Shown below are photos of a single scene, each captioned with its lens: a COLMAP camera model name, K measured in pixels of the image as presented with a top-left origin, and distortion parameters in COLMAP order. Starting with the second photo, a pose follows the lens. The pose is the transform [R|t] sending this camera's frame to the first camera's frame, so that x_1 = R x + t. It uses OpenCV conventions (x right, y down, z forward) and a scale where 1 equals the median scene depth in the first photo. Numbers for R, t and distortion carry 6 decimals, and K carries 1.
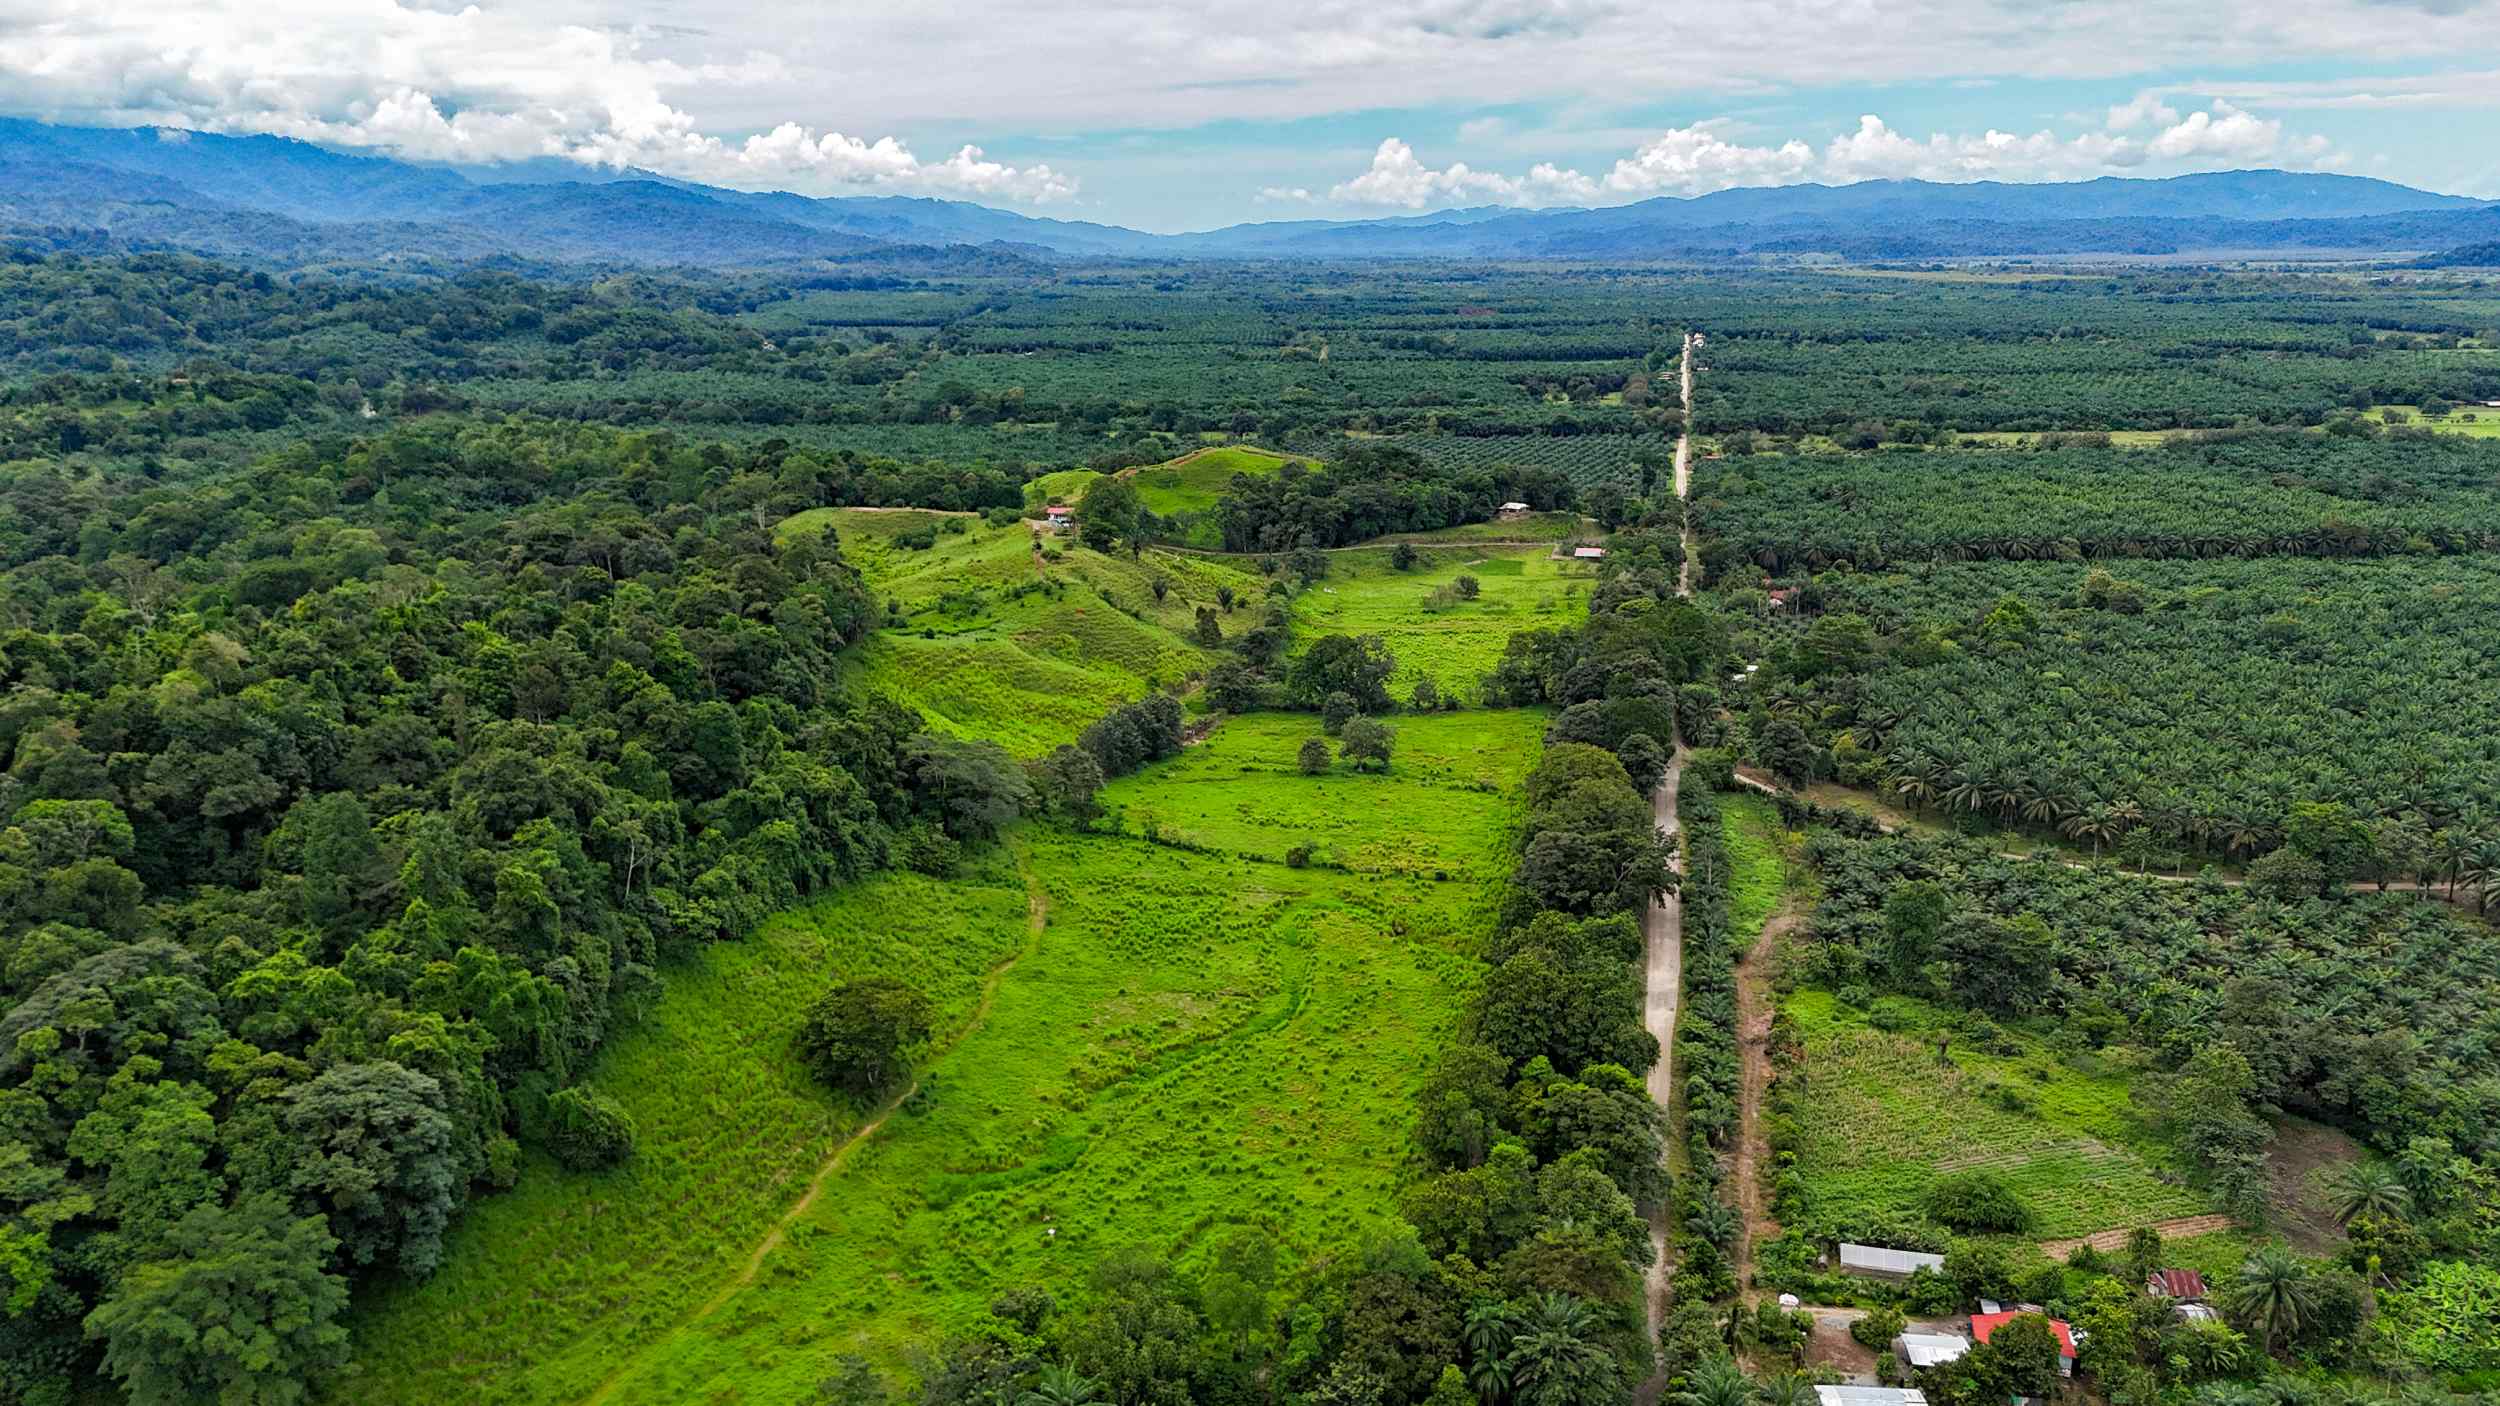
lens RADIAL K [[1843.6, 0, 1253.4], [0, 1843.6, 703.6], [0, 0, 1]] dist [0.068294, -0.062573]
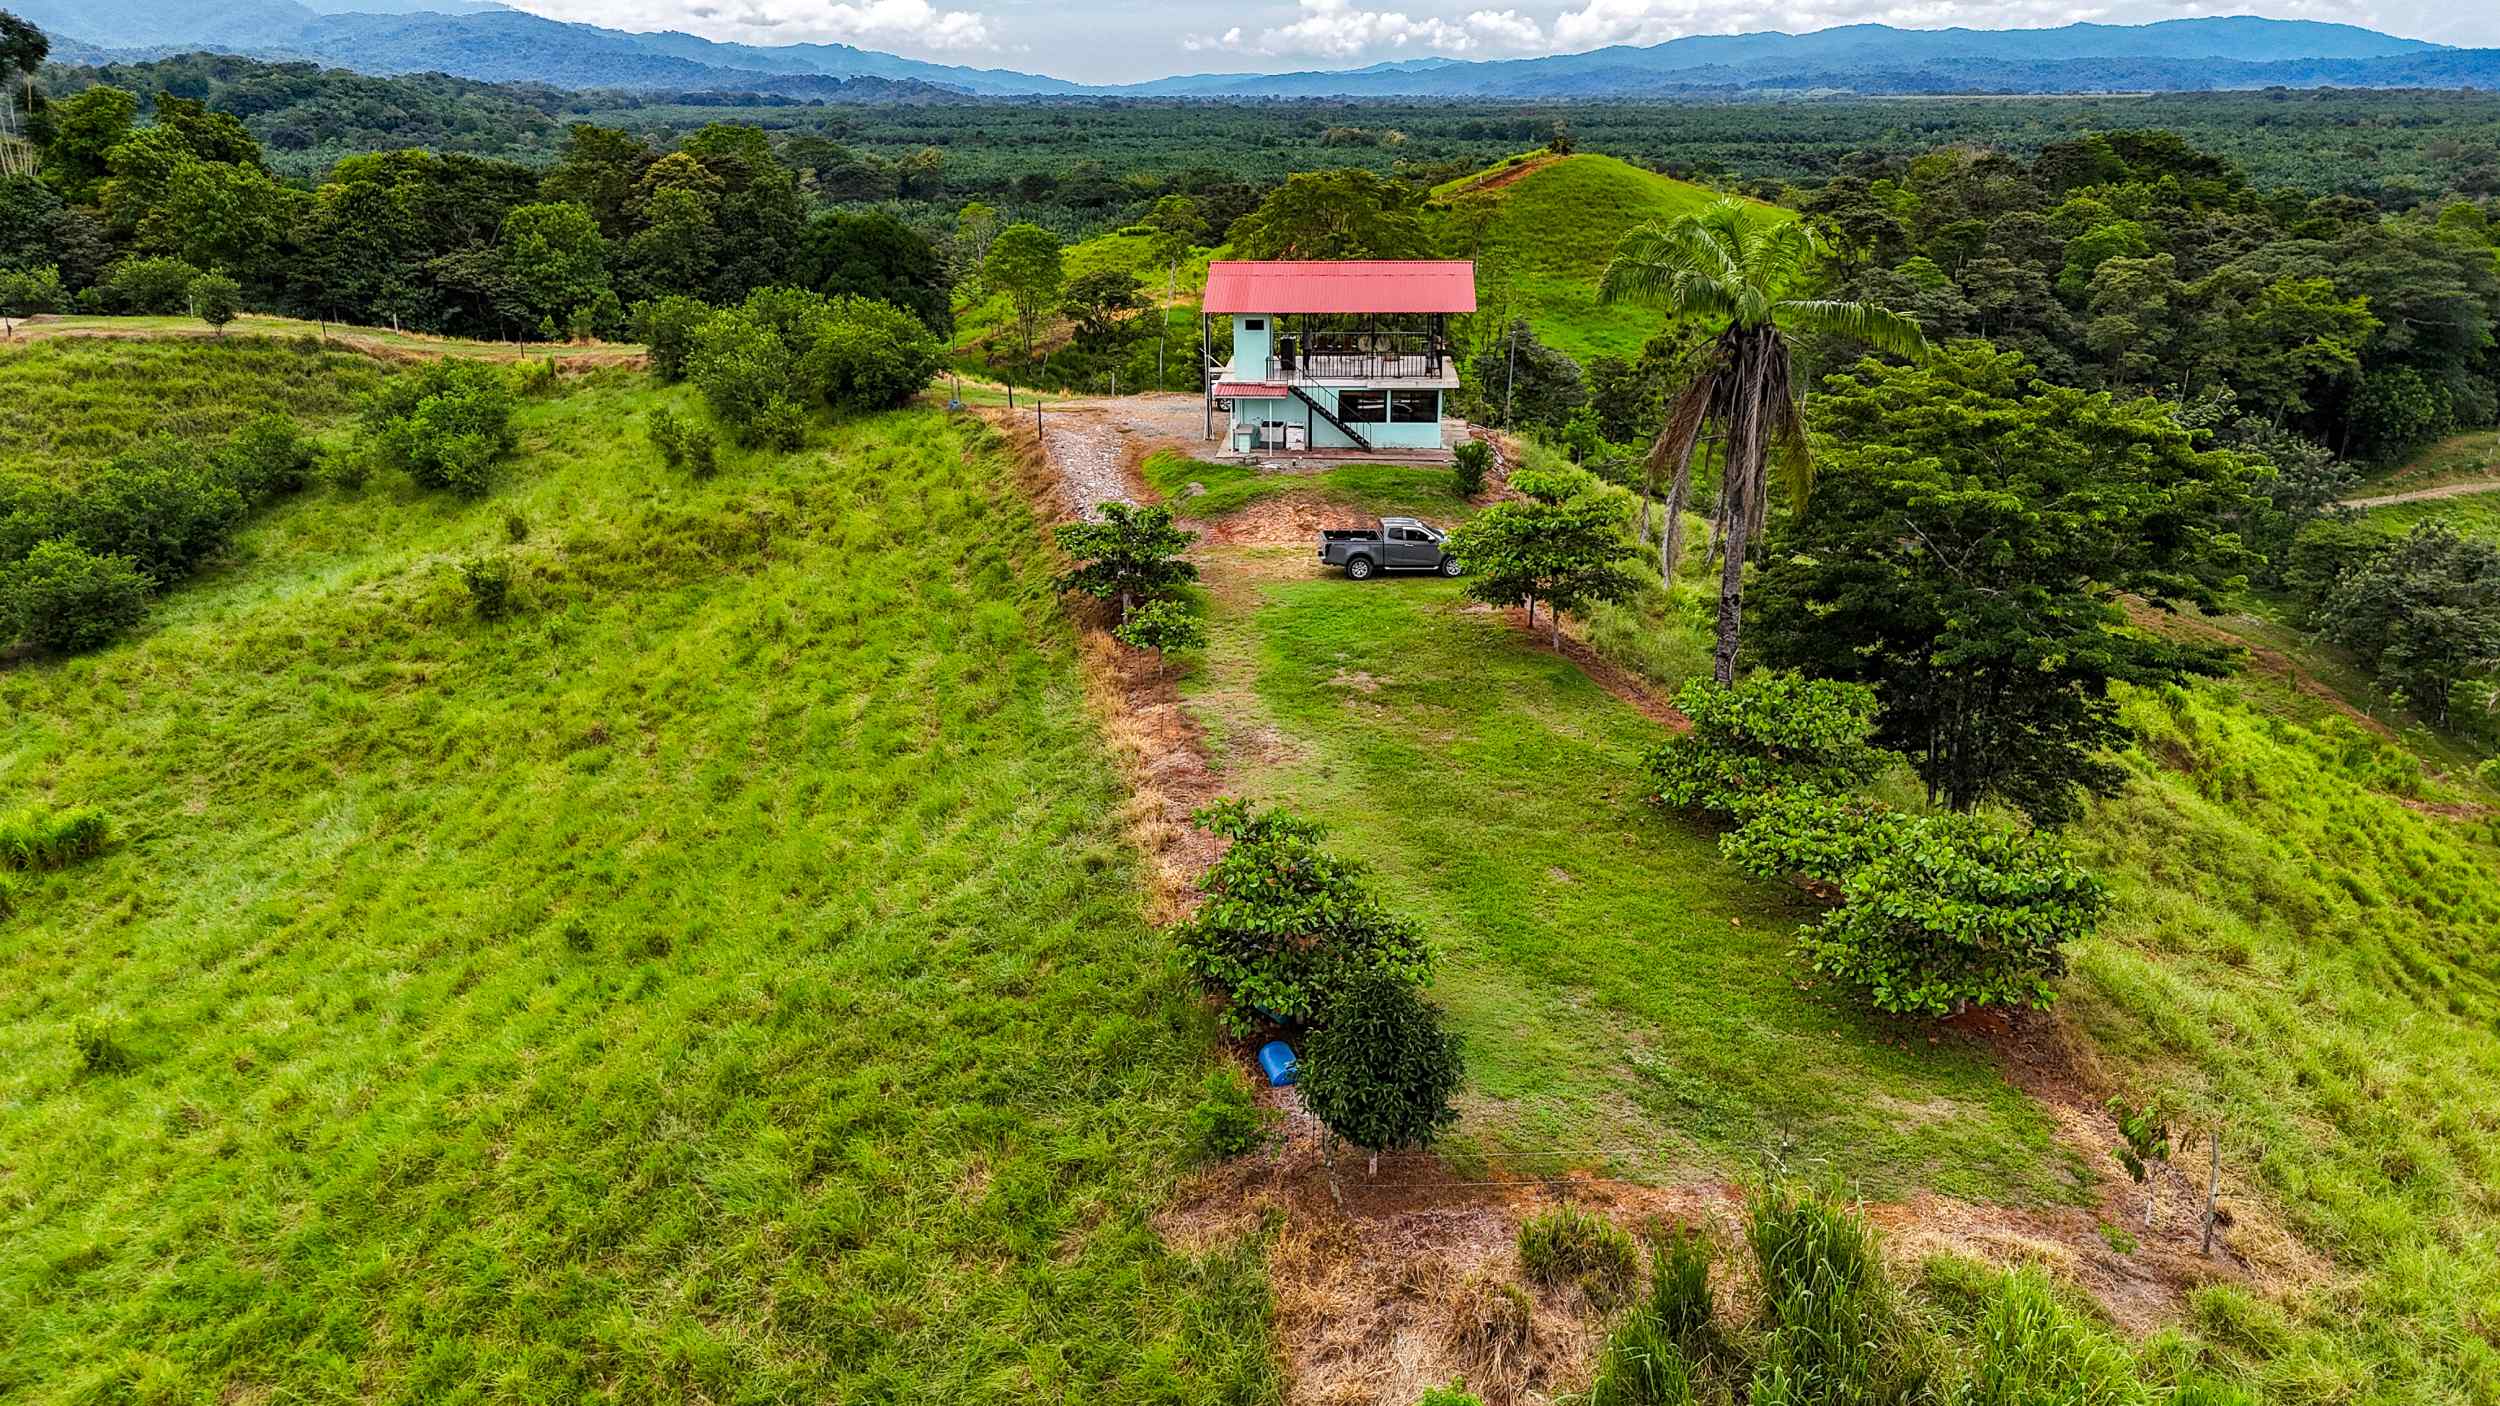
lens RADIAL K [[1843.6, 0, 1237.0], [0, 1843.6, 699.5], [0, 0, 1]] dist [0.068294, -0.062573]
pose [[0.999506, -0.011296, 0.029314, -0.095279], [0.009338, 0.997770, 0.066084, -0.075508], [-0.029995, -0.065778, 0.997383, 0.760975]]
